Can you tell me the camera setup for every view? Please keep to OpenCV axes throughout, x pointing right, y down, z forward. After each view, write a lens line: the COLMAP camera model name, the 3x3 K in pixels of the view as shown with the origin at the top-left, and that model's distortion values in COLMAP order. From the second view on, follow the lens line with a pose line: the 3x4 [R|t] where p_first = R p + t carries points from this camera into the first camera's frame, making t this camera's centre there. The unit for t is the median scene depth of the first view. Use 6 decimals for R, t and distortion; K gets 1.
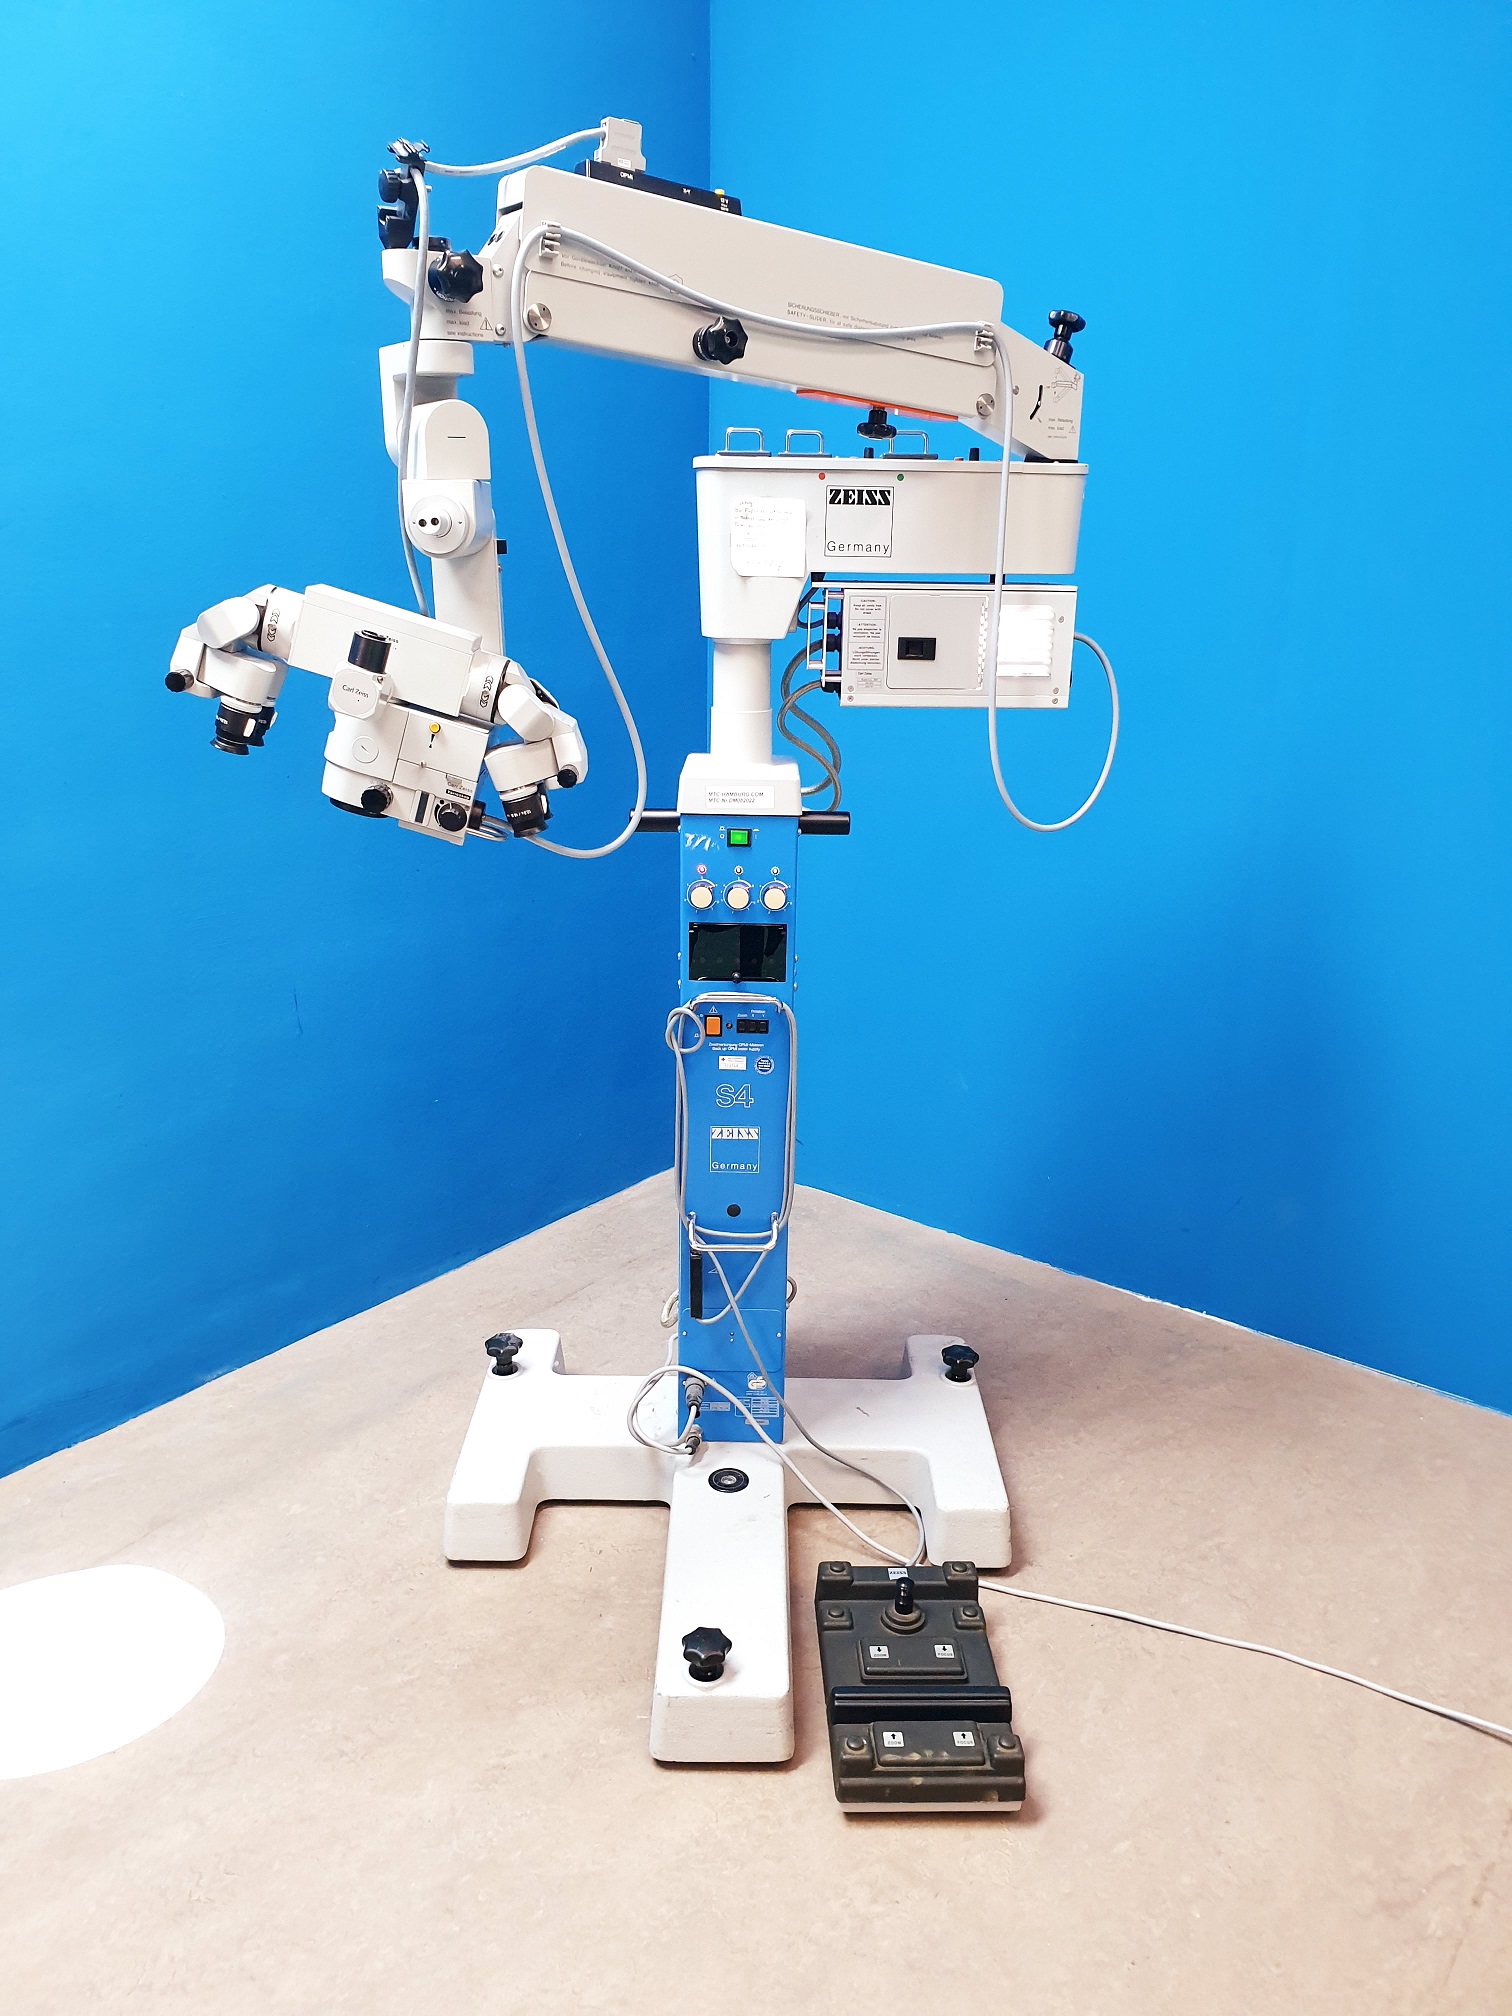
lens RADIAL K [[1393.4, 0, 756.0], [0, 1393.4, 1008.0], [0, 0, 1]] dist [0.054466, 0.001136]
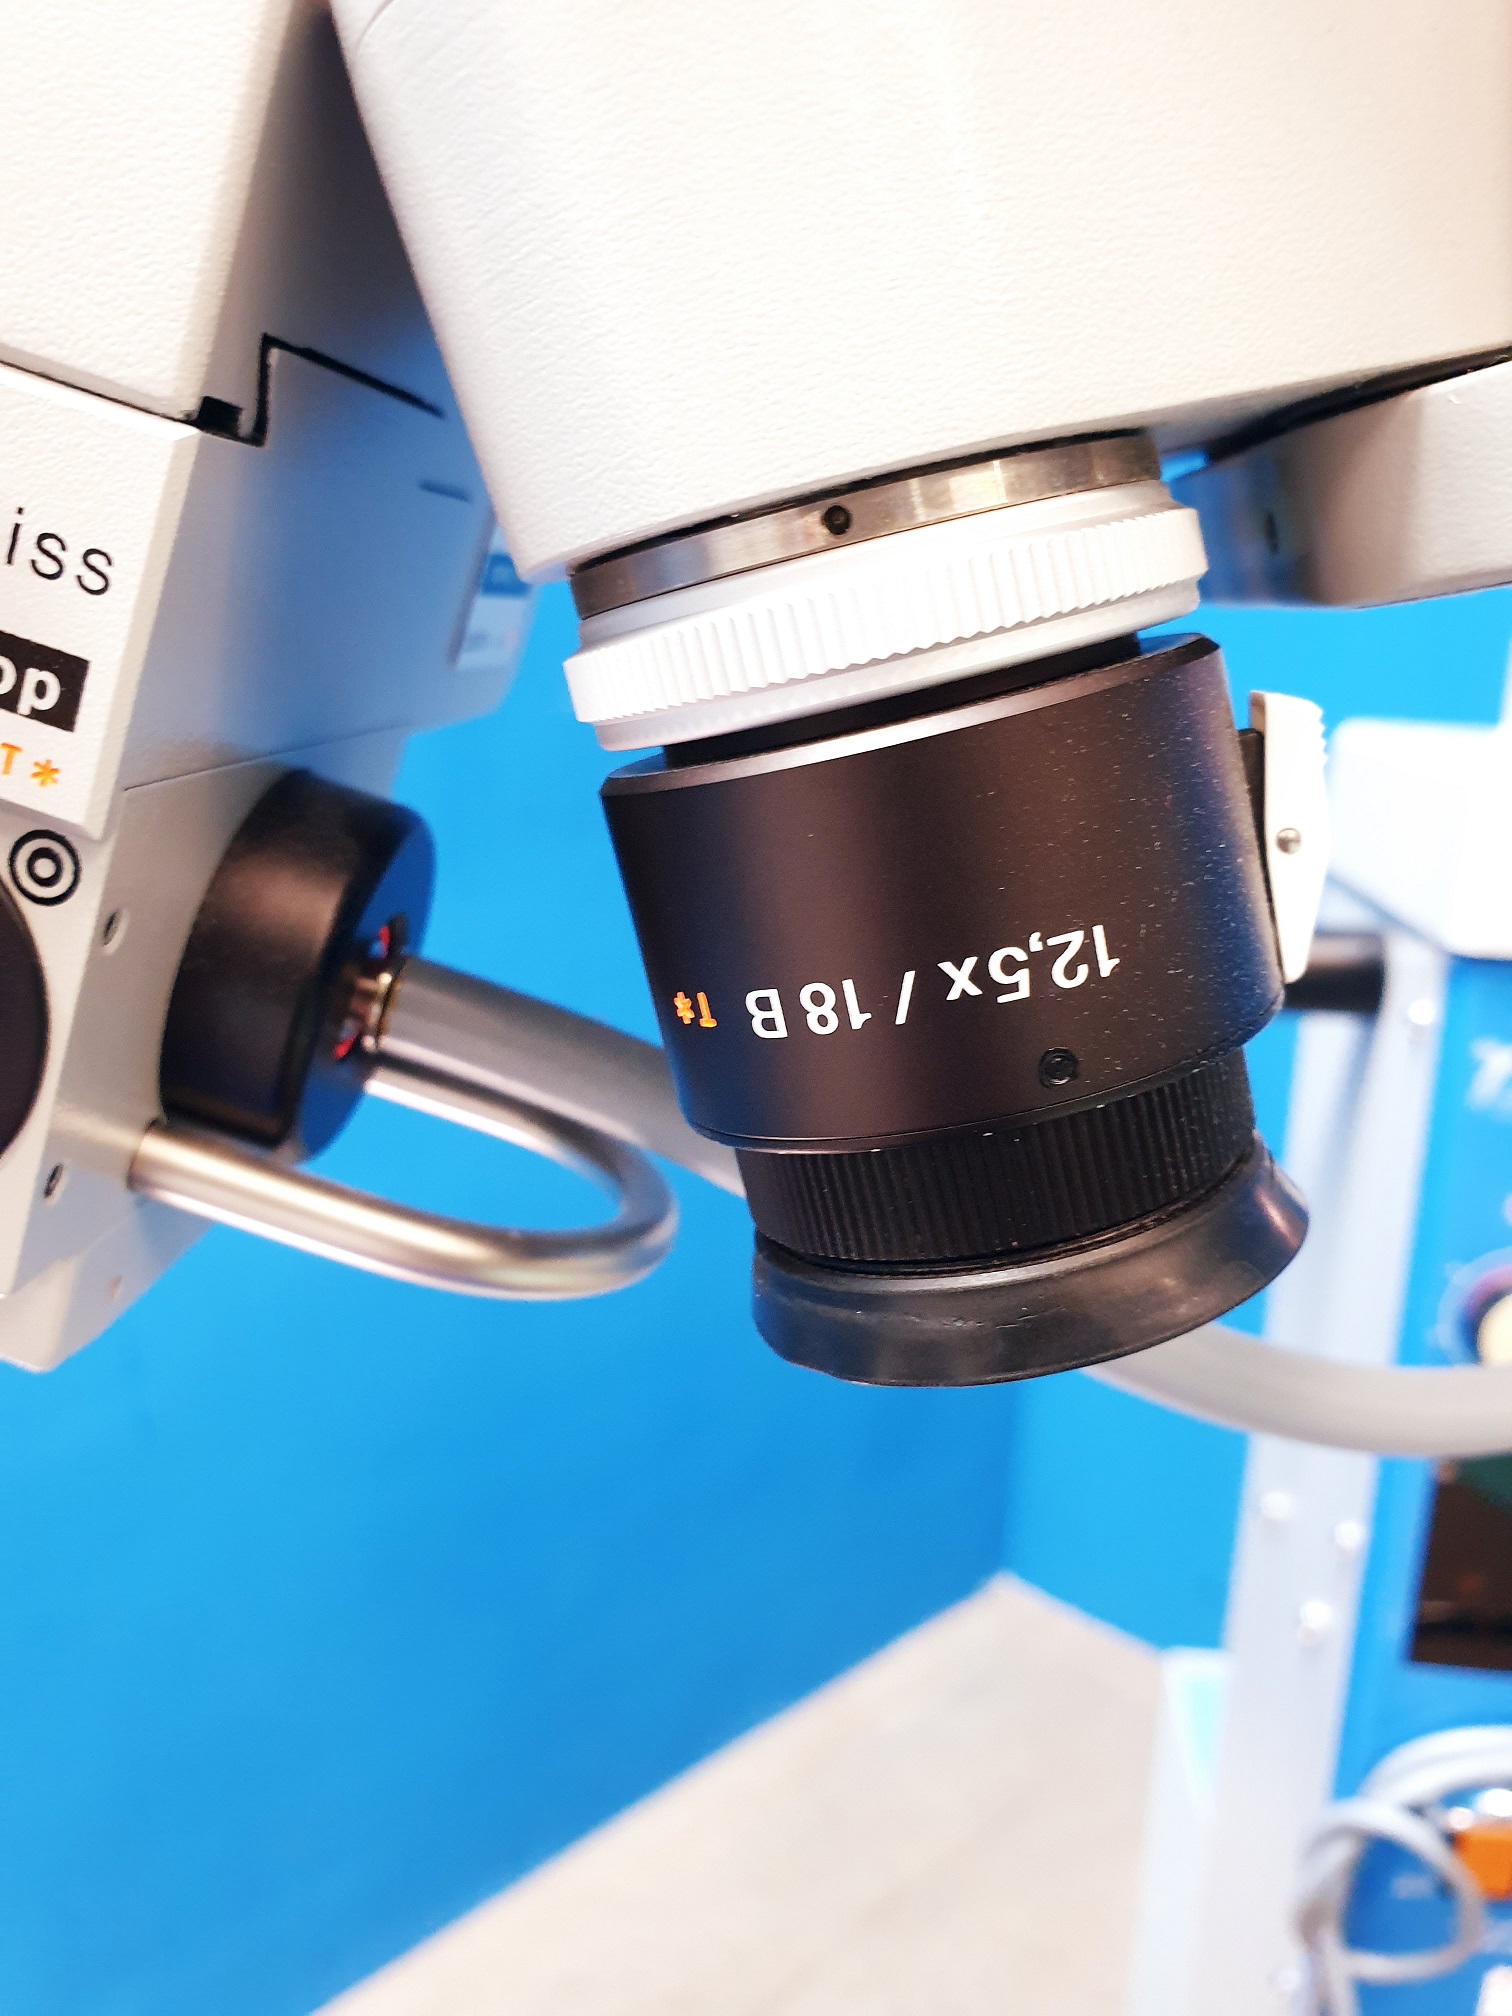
lens RADIAL K [[1393.4, 0, 756.0], [0, 1393.4, 1008.0], [0, 0, 1]] dist [0.054466, 0.001136]
pose [[0.995125, 0.031947, -0.093301, -0.168739], [-0.037278, 0.997737, -0.055965, -0.133941], [0.091302, 0.059170, 0.994064, 0.939778]]
